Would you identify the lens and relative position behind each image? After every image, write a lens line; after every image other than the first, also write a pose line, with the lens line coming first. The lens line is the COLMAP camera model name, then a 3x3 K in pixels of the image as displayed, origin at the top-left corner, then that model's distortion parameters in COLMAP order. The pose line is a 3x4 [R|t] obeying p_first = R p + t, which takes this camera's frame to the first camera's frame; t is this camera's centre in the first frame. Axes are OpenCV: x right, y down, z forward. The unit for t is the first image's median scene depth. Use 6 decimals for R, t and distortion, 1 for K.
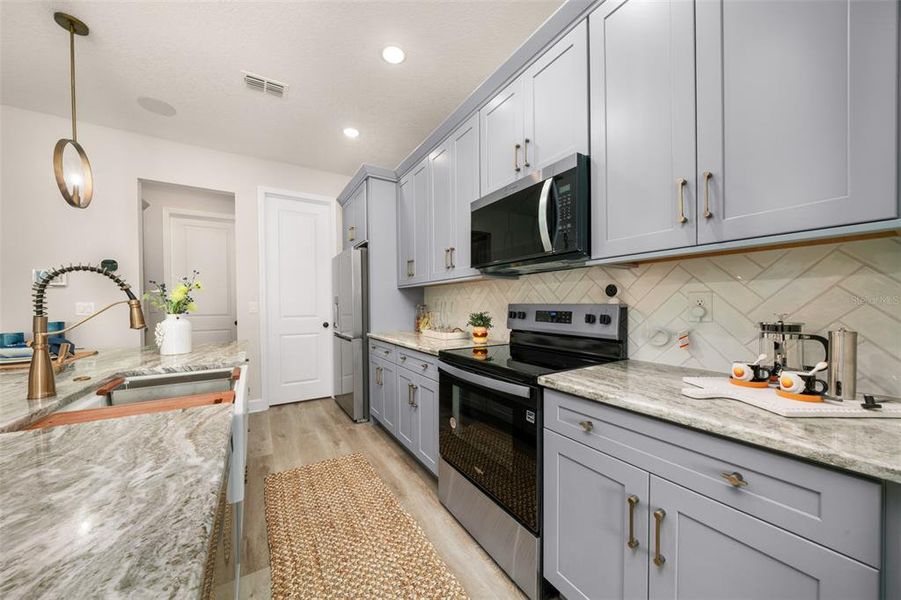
lens RADIAL K [[312.6, 0, 441.7], [0, 312.6, 305.7], [0, 0, 1]] dist [-0.001809, -0.000151]
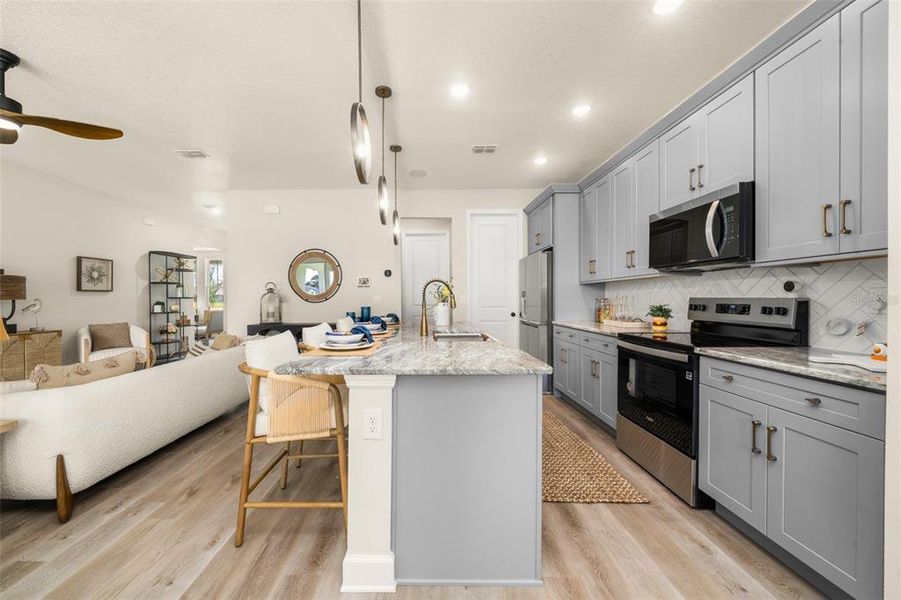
lens RADIAL K [[334.2, 0, 423.7], [0, 334.2, 299.5], [0, 0, 1]] dist [-0.001227, -0.000213]
pose [[0.851307, 0.008169, -0.524604, 0.038502], [-0.008133, 0.999964, 0.002373, 0.008413], [0.524604, 0.002246, 0.851343, -0.766622]]
